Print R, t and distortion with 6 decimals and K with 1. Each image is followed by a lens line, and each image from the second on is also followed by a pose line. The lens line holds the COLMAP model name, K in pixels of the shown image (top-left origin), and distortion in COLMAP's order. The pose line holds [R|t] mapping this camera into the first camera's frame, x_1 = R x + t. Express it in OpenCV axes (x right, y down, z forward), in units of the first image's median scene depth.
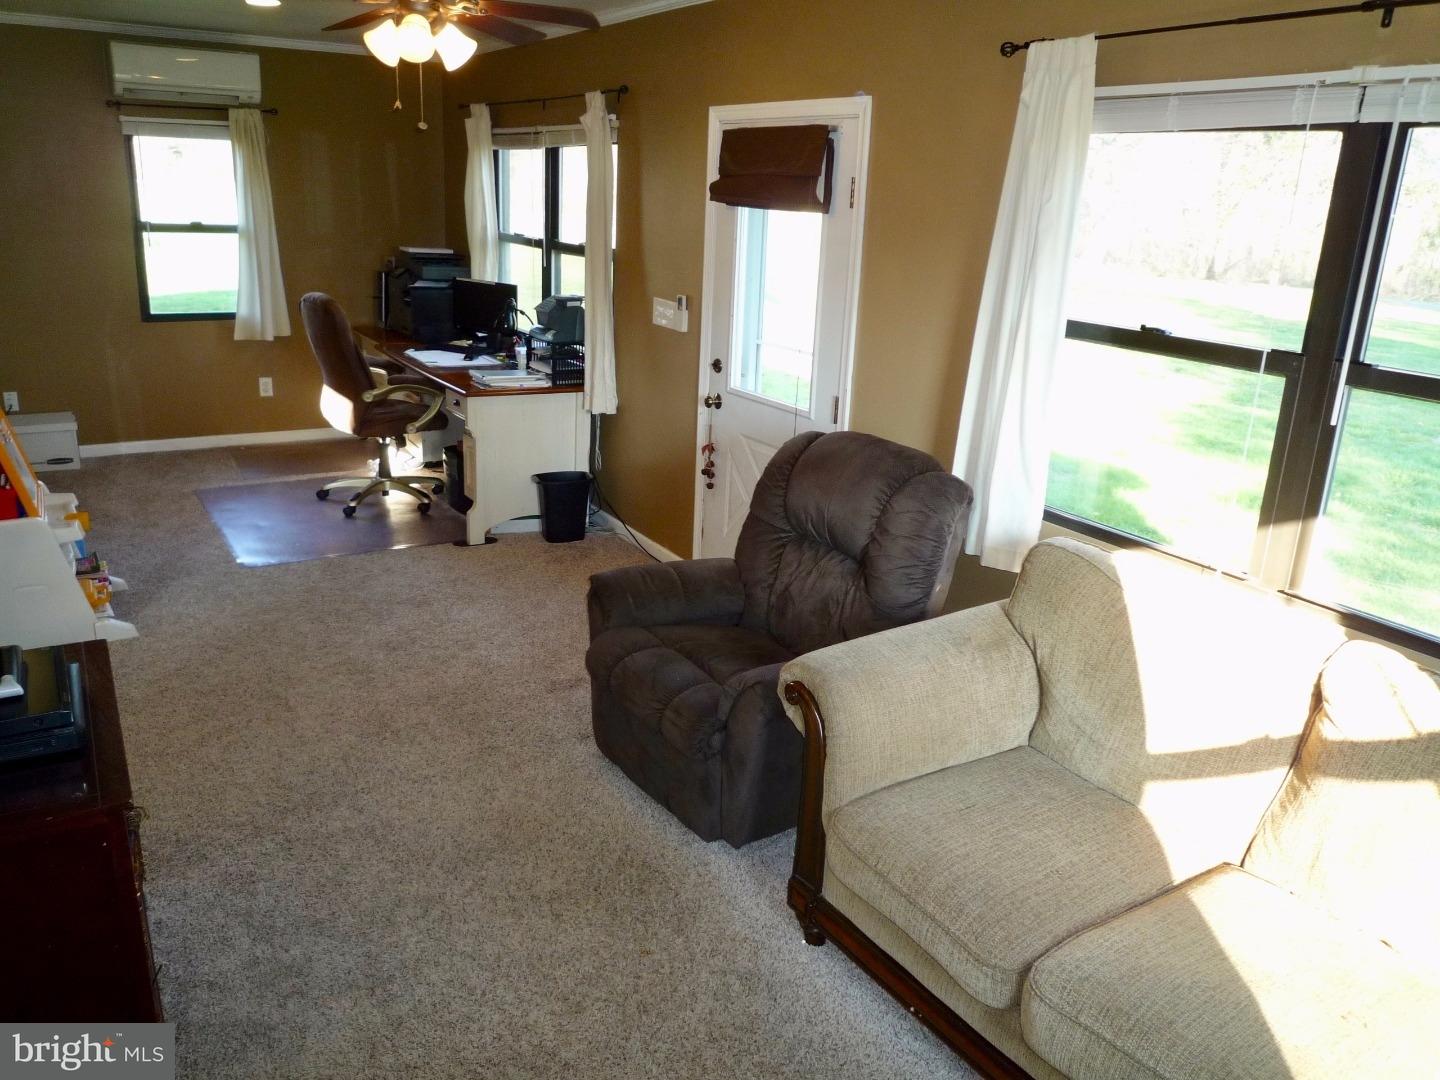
lens RADIAL K [[1074.4, 0, 720.0], [0, 1074.4, 540.0], [0, 0, 1]] dist [0.010975, -0.063703]
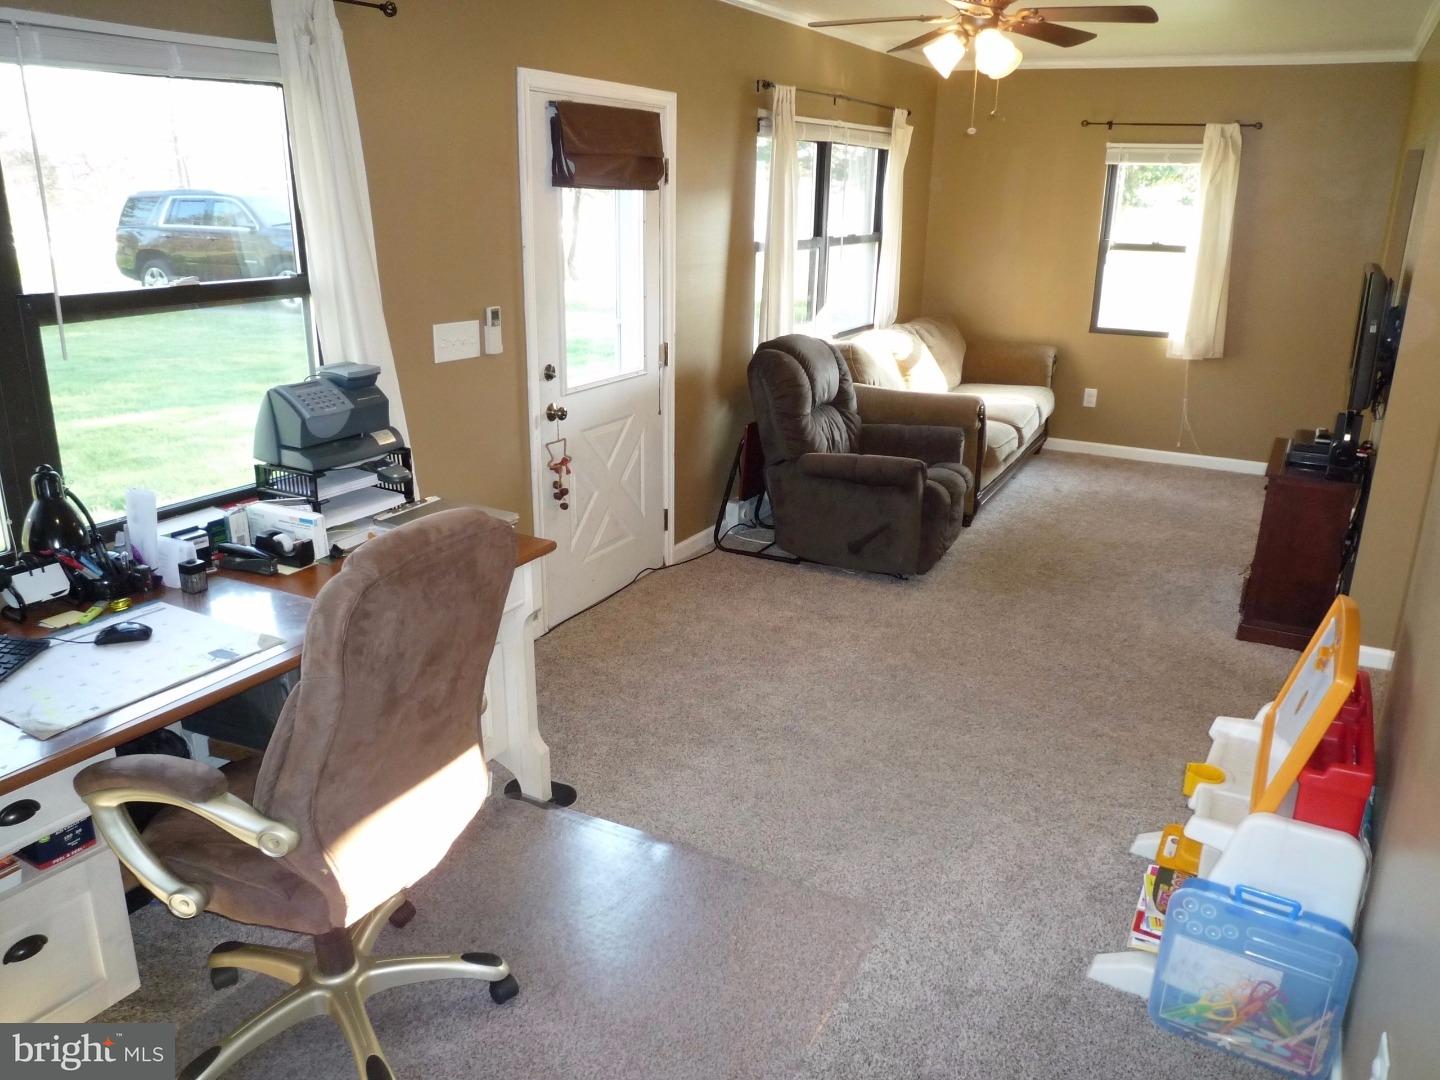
lens RADIAL K [[1074.4, 0, 720.0], [0, 1074.4, 540.0], [0, 0, 1]] dist [0.010975, -0.063703]
pose [[-0.490668, -0.310313, 0.814218, -0.877854], [0.240677, 0.849817, 0.468919, -0.451789], [-0.837448, 0.426047, -0.342293, 1.328485]]
